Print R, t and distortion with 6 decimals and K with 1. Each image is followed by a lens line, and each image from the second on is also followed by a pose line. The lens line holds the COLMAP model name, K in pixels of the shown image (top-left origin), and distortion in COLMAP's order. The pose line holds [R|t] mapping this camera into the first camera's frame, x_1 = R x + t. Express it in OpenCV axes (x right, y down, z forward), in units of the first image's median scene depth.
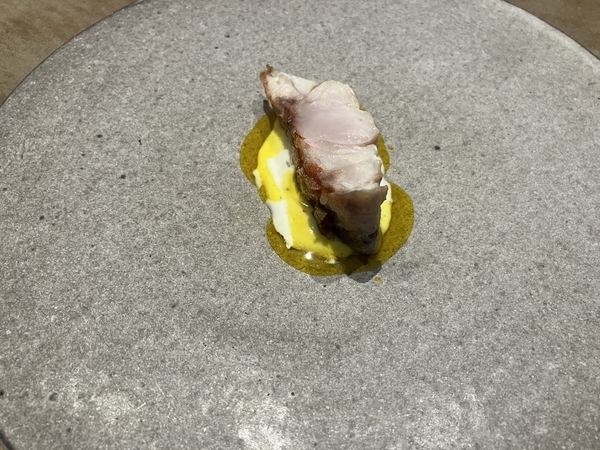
lens RADIAL K [[512.5, 0, 304.9], [0, 512.5, 229.4], [0, 0, 1]] dist [-0.005170, -0.009191]
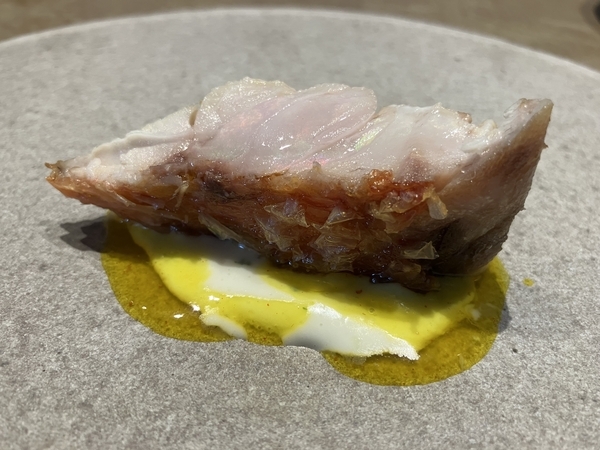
lens RADIAL K [[512.5, 0, 298.4], [0, 512.5, 224.4], [0, 0, 1]] dist [-0.005170, -0.009191]
pose [[0.551329, -0.537155, 0.638357, -0.306113], [0.691796, 0.722023, 0.010074, -0.123731], [-0.466320, 0.436059, 0.769674, 0.572488]]
